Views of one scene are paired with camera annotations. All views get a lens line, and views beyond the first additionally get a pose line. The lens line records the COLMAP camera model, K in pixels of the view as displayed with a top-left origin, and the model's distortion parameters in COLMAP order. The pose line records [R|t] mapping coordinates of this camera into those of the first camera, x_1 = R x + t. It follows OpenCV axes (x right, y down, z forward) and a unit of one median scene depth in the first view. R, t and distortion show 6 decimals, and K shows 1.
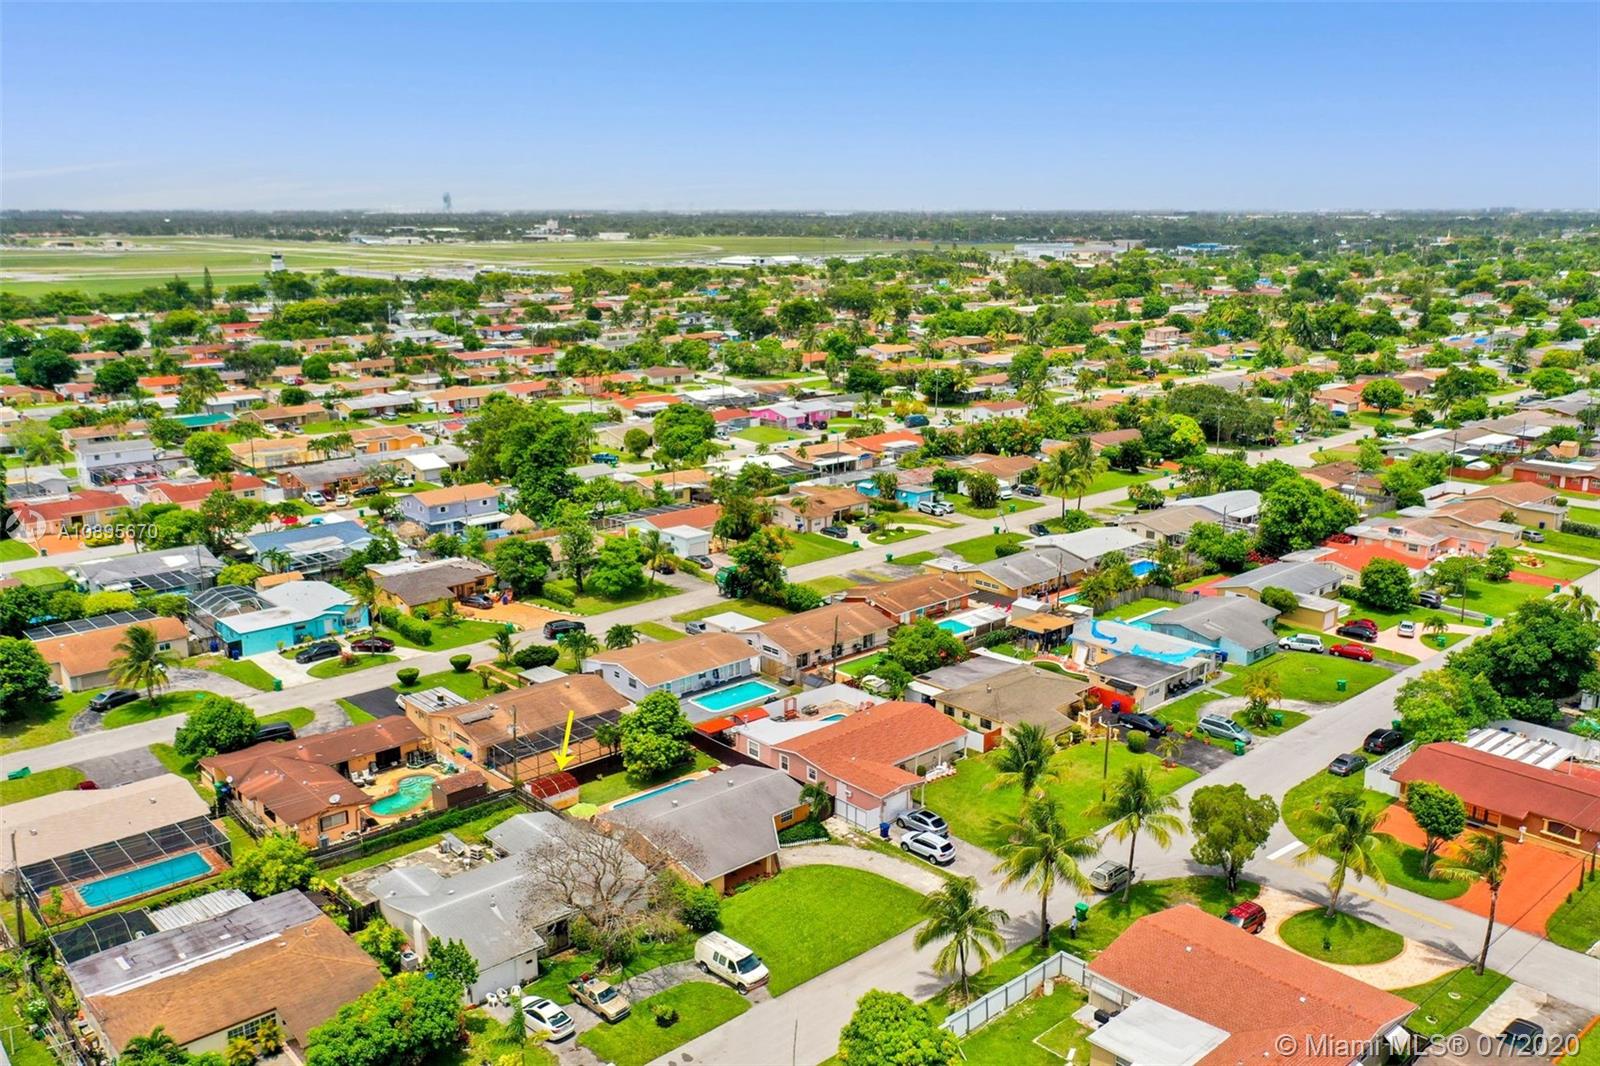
lens RADIAL K [[1295.4, 0, 800.0], [0, 1295.4, 533.0], [0, 0, 1]] dist [-0.004577, 0.000857]
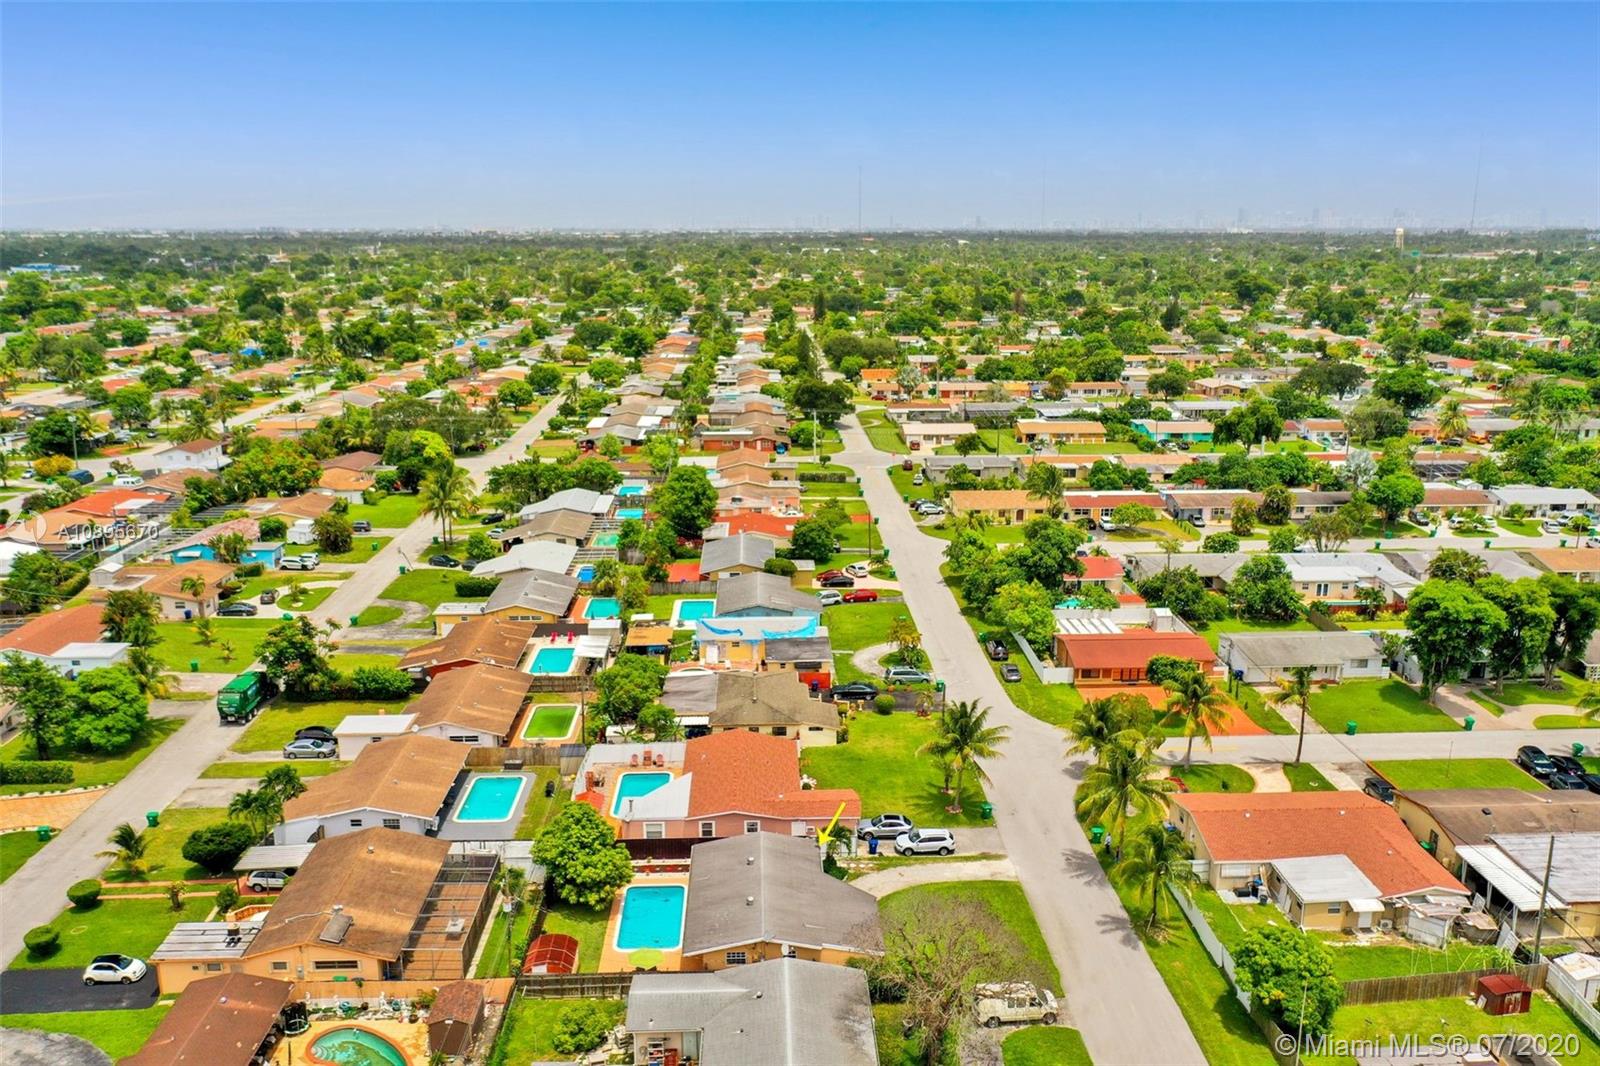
lens RADIAL K [[1253.3, 0, 800.0], [0, 1253.3, 533.0], [0, 0, 1]] dist [-0.031543, 0.000162]
pose [[0.637811, -0.175589, 0.749910, -0.456863], [0.180254, 0.980656, 0.076309, -0.062117], [-0.748803, 0.086503, 0.657124, 0.283477]]
